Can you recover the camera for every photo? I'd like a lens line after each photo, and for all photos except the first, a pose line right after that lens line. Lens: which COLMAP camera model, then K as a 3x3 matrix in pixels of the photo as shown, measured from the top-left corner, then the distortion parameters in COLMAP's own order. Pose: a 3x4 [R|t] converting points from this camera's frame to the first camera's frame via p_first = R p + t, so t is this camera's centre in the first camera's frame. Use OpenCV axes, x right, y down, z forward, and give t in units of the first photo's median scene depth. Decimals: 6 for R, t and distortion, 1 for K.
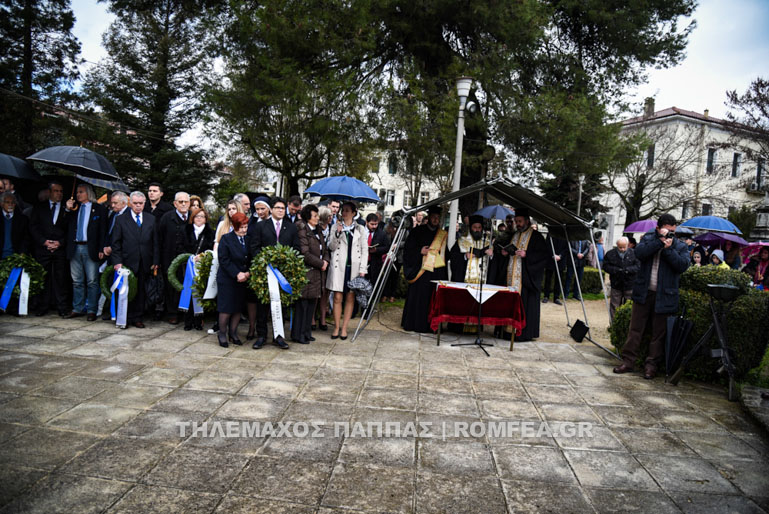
lens RADIAL K [[531.2, 0, 383.0], [0, 531.2, 254.7], [0, 0, 1]] dist [-0.058467, 0.003842]
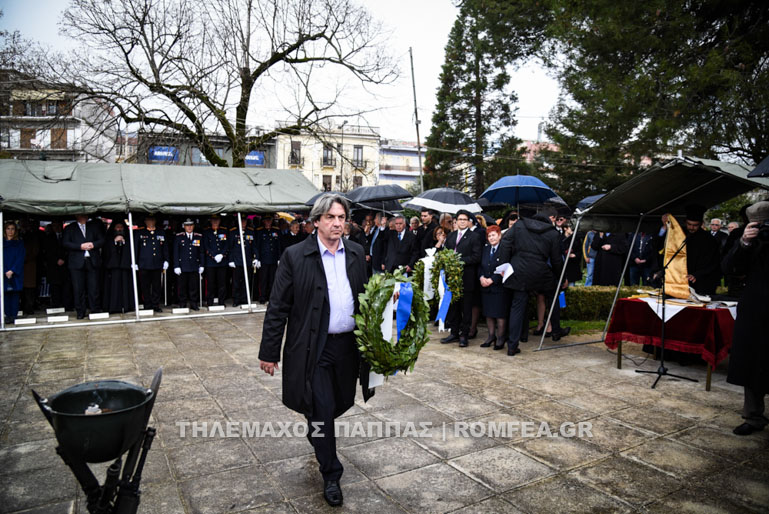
lens RADIAL K [[531.2, 0, 384.0], [0, 531.2, 256.9], [0, 0, 1]] dist [-0.058467, 0.003842]
pose [[0.520923, -0.030758, -0.853050, 0.932882], [-0.010613, 0.999040, -0.042503, 0.053632], [0.853538, 0.031194, 0.520096, 0.379917]]
